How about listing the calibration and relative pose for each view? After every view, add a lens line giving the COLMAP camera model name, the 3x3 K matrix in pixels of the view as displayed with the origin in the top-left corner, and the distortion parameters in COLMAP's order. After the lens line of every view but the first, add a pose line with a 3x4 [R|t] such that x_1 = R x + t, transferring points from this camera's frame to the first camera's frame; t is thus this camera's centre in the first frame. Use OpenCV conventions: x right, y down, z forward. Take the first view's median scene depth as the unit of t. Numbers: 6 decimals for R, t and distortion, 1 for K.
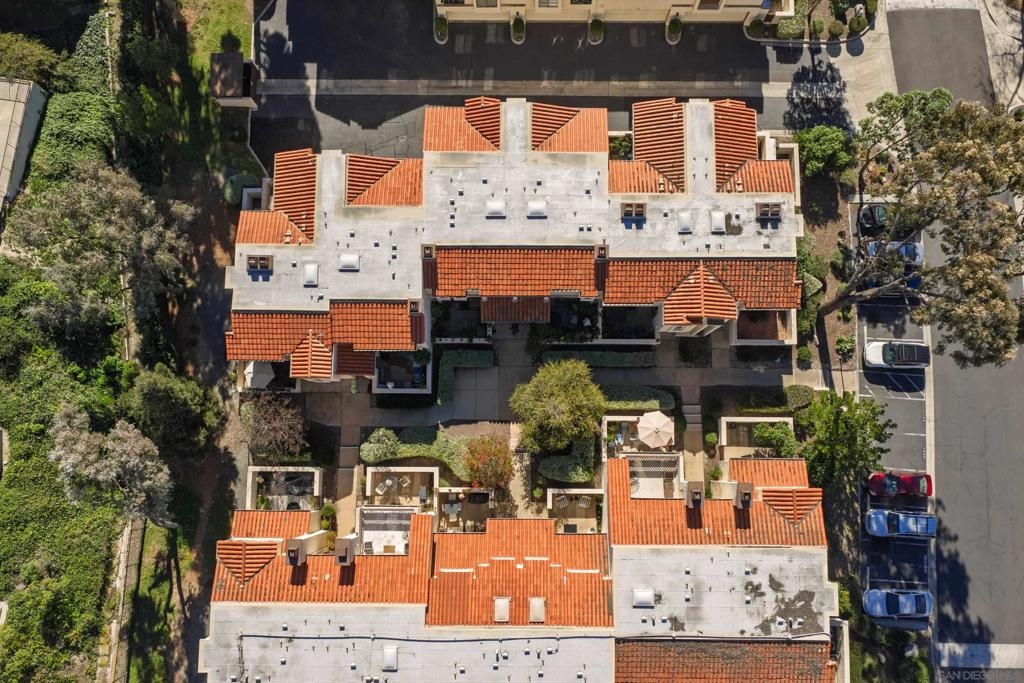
lens RADIAL K [[833.7, 0, 512.0], [0, 833.7, 341.5], [0, 0, 1]] dist [-0.010046, -0.007763]
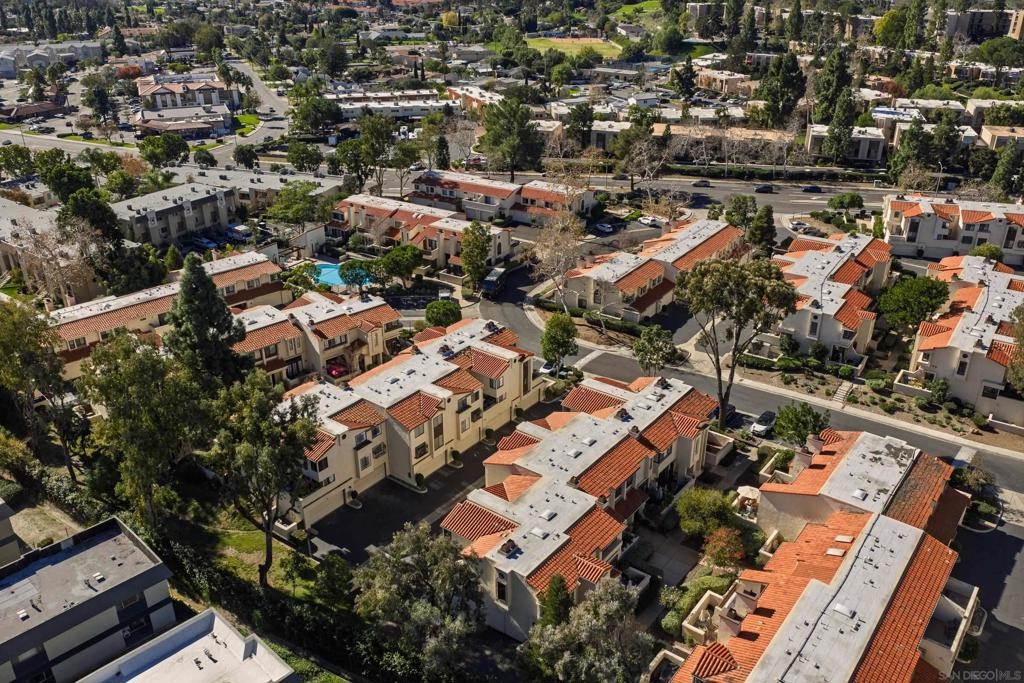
lens RADIAL K [[833.7, 0, 512.0], [0, 833.7, 341.5], [0, 0, 1]] dist [-0.010046, -0.007763]
pose [[0.605395, -0.349775, 0.714951, -1.096331], [0.790090, 0.372661, -0.486704, 0.411809], [-0.096198, 0.859524, 0.501961, 0.085770]]
